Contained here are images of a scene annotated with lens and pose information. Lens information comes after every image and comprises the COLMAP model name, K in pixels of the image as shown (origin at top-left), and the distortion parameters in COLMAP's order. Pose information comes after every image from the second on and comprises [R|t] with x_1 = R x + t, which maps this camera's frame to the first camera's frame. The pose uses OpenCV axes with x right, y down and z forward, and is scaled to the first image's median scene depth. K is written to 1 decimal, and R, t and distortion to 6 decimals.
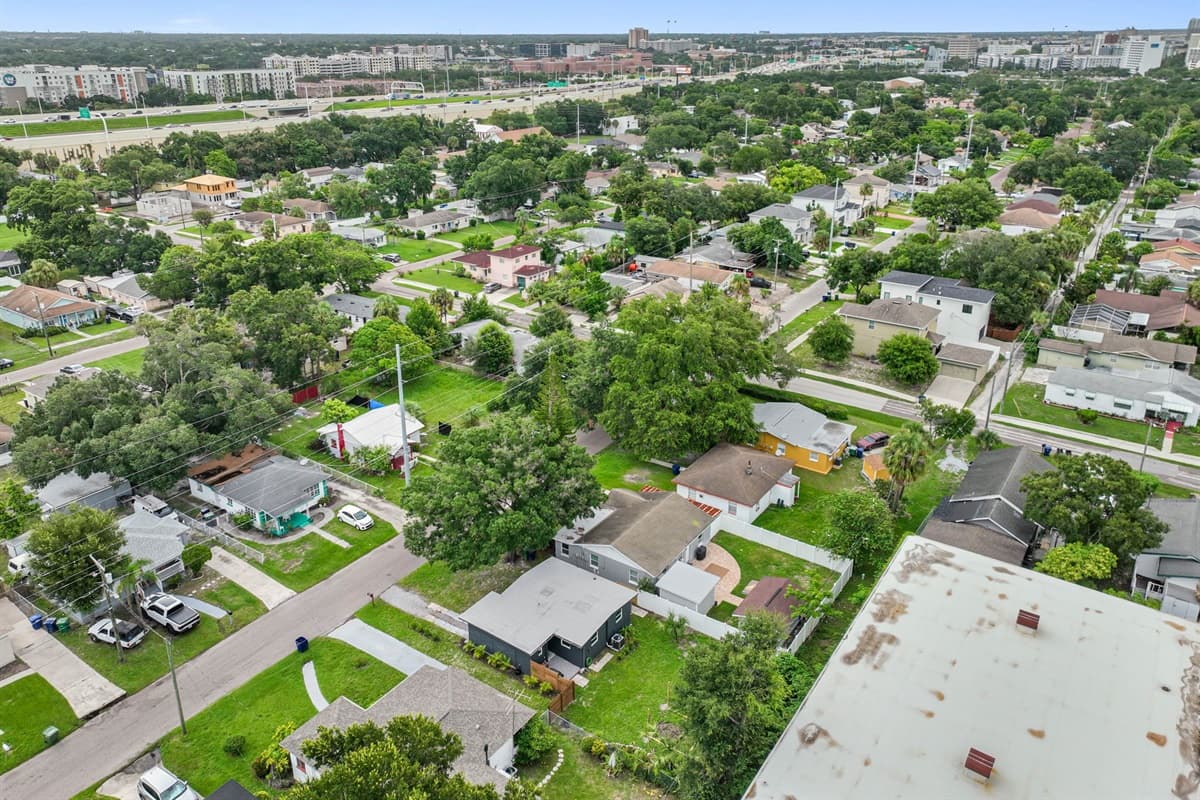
lens RADIAL K [[850.1, 0, 602.9], [0, 850.1, 355.6], [0, 0, 1]] dist [0.013949, 0.013454]
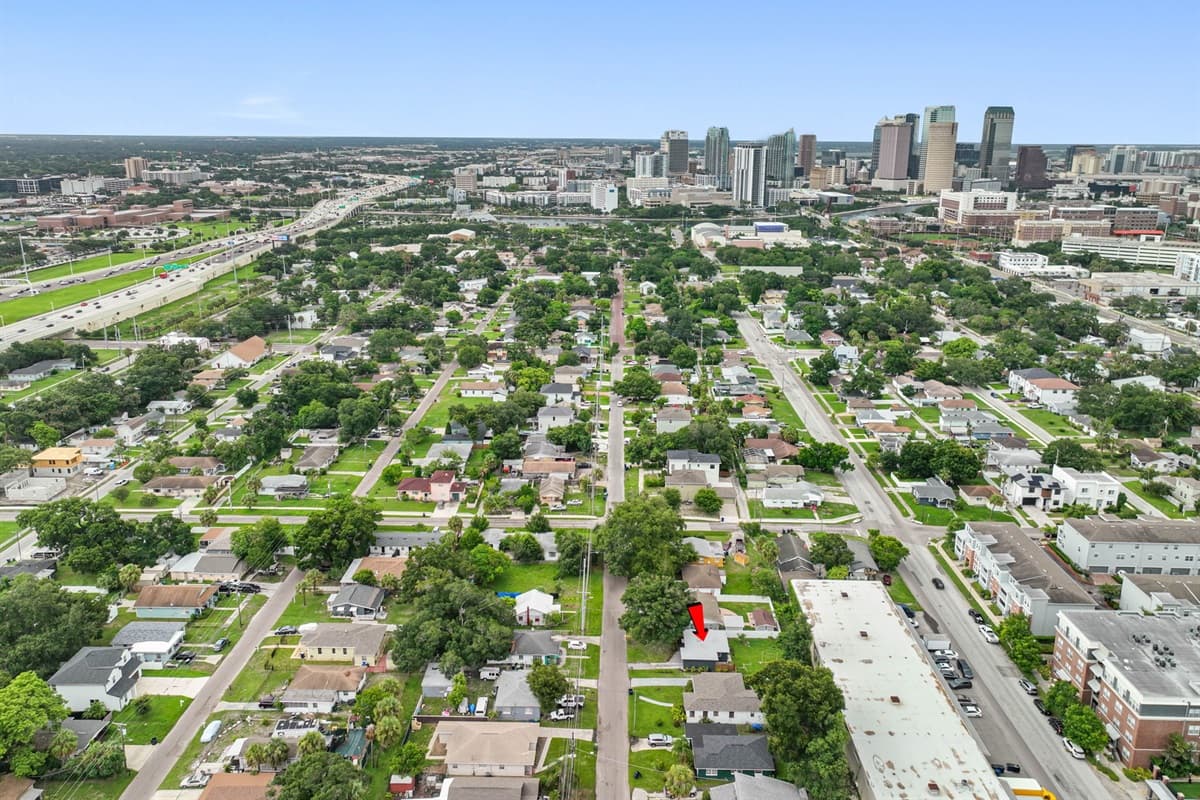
lens RADIAL K [[850.1, 0, 602.9], [0, 850.1, 355.6], [0, 0, 1]] dist [0.013949, 0.013454]
pose [[0.834919, -0.134070, 0.533793, -0.946700], [0.190151, 0.980420, -0.051173, -0.295628], [-0.516481, 0.144226, 0.844065, -0.691283]]
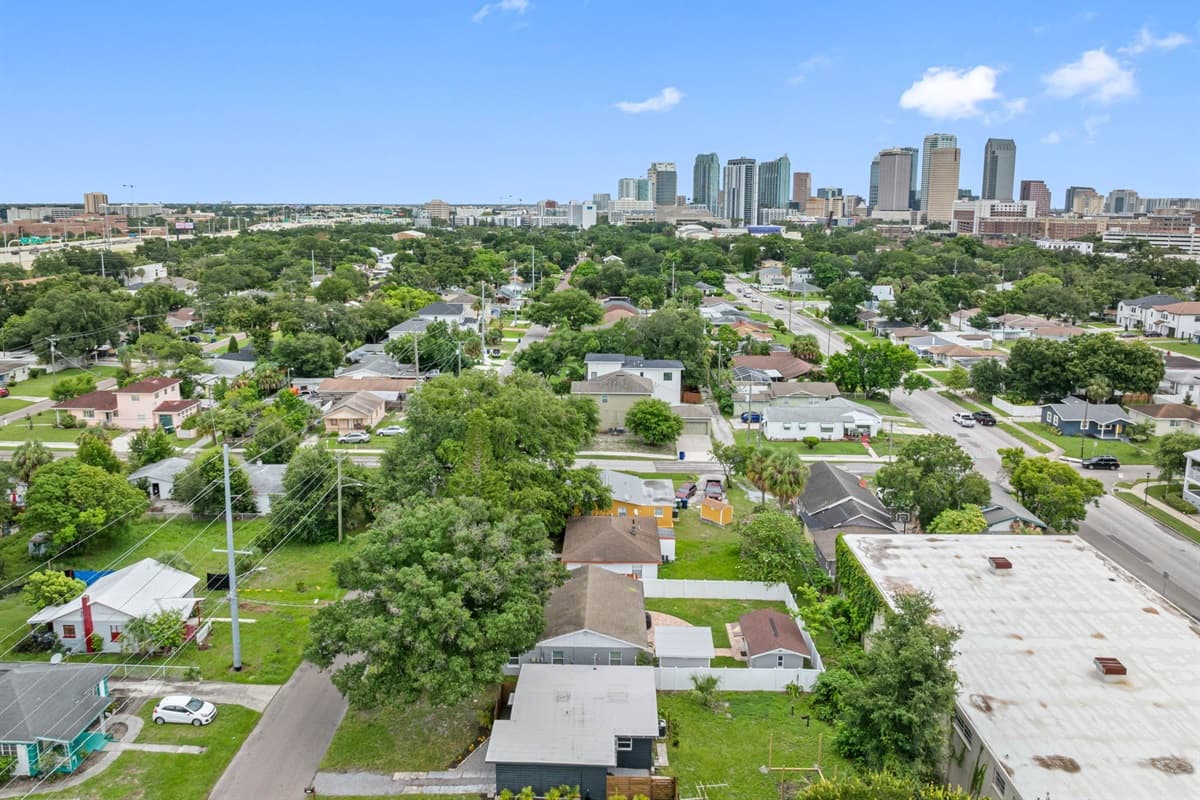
lens RADIAL K [[858.3, 0, 600.3], [0, 858.3, 350.1], [0, 0, 1]] dist [-0.037325, 0.004471]
pose [[0.833191, -0.087432, 0.546029, -0.264715], [0.190315, 0.972439, -0.134694, 0.048405], [-0.519204, 0.216143, 0.826867, 0.160684]]
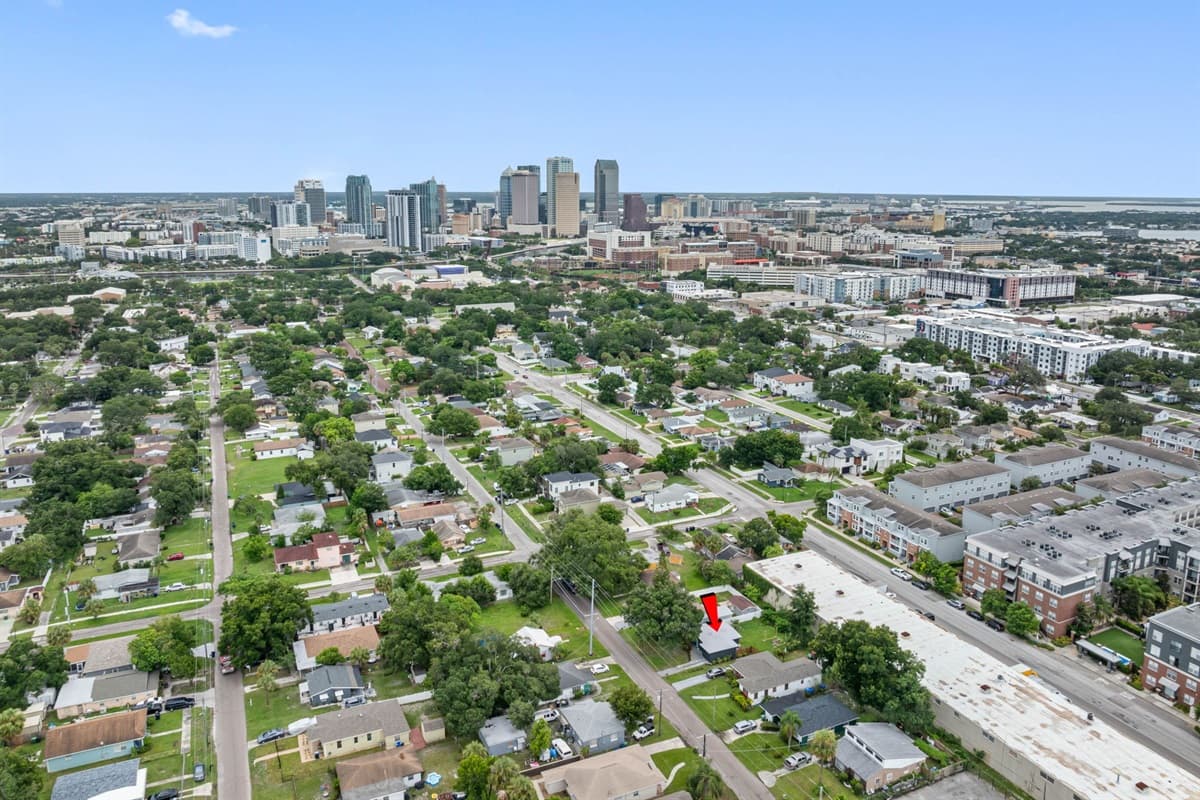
lens RADIAL K [[844.8, 0, 599.7], [0, 844.8, 344.8], [0, 0, 1]] dist [-0.039591, 0.007414]
pose [[0.510592, -0.154193, 0.845884, -1.404151], [0.301322, 0.953488, -0.008076, -0.402113], [-0.805295, 0.259007, 0.533305, -0.213199]]
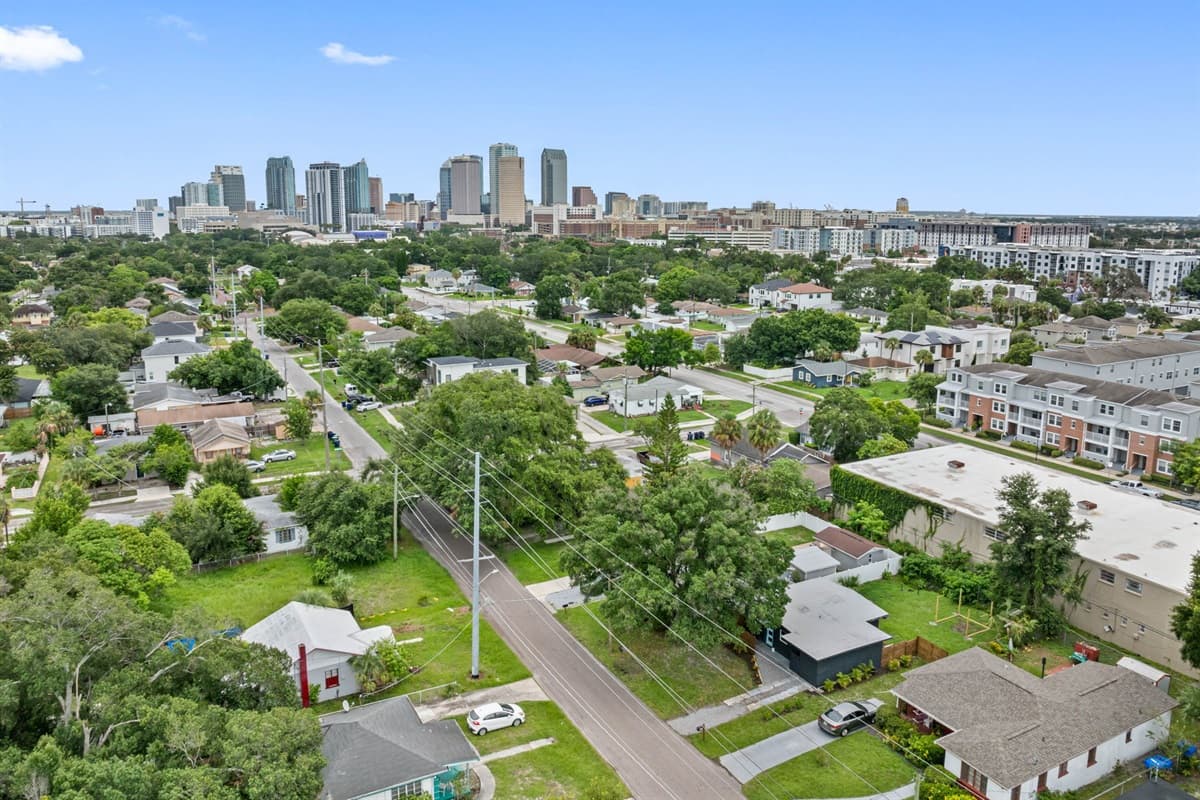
lens RADIAL K [[849.3, 0, 601.2], [0, 849.3, 346.8], [0, 0, 1]] dist [-0.040256, 0.005937]
pose [[0.457444, -0.138148, 0.878442, -0.595709], [0.311118, 0.950288, -0.012567, -0.041860], [-0.833037, 0.279048, 0.477684, 0.391435]]
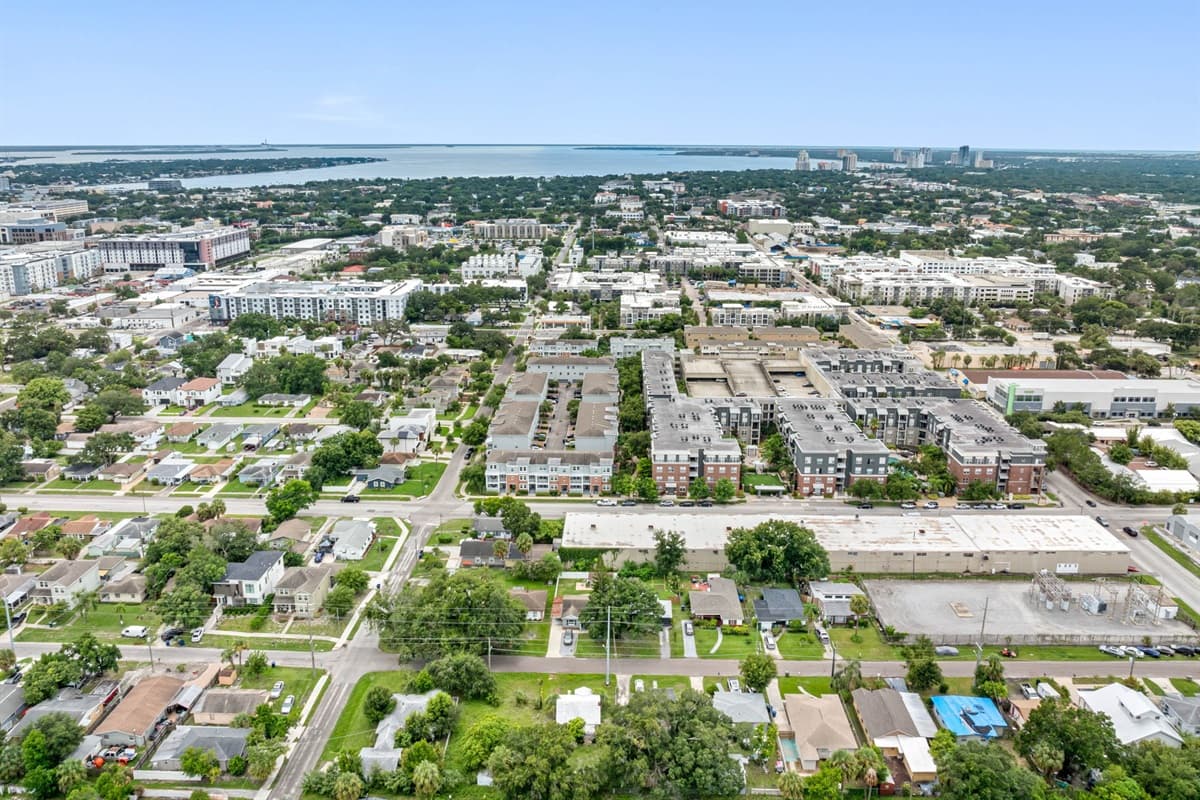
lens RADIAL K [[855.1, 0, 599.8], [0, 855.1, 345.1], [0, 0, 1]] dist [-0.035312, -0.002518]
pose [[-0.545244, -0.197297, 0.814729, -1.269343], [0.294287, 0.864997, 0.406418, -0.996002], [-0.784923, 0.461361, -0.413572, 1.136722]]
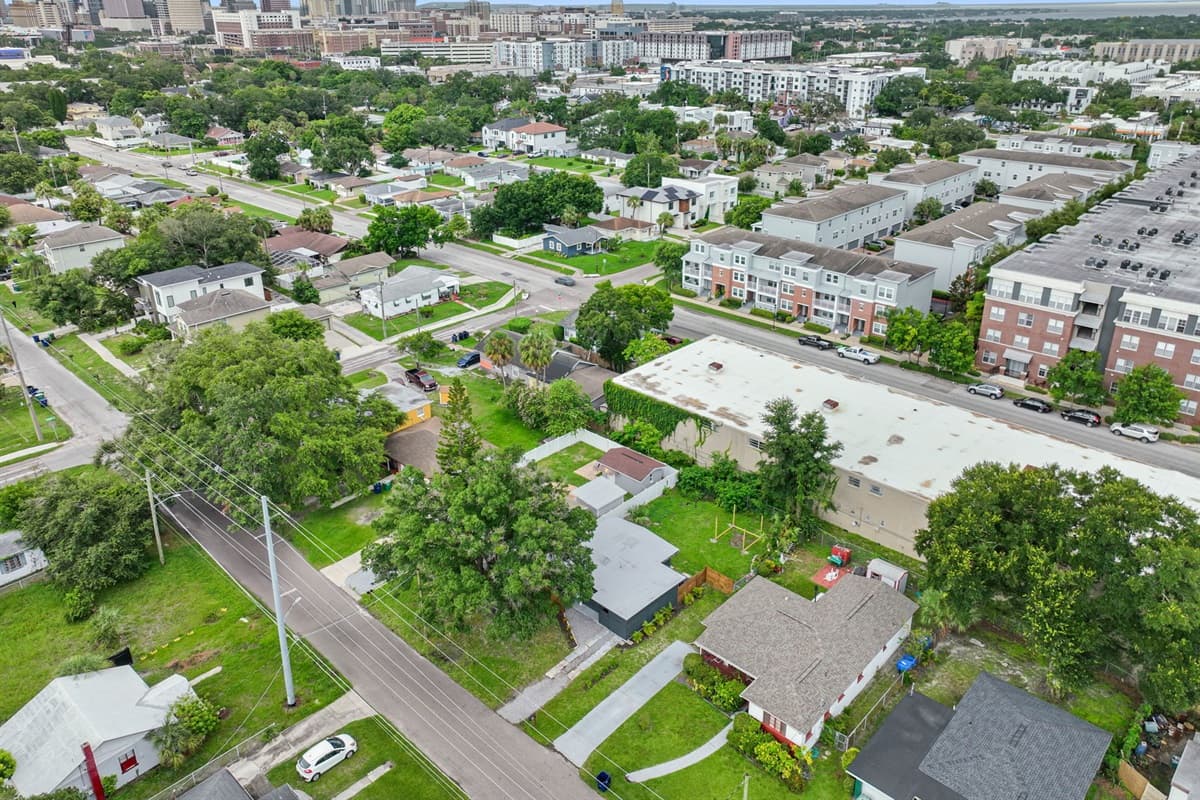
lens RADIAL K [[843.7, 0, 603.1], [0, 843.7, 353.5], [0, 0, 1]] dist [0.017187, 0.004788]
pose [[0.148990, -0.376673, 0.914286, -0.556359], [0.353869, 0.883683, 0.306399, -0.160784], [-0.923352, 0.277887, 0.264953, 0.397852]]
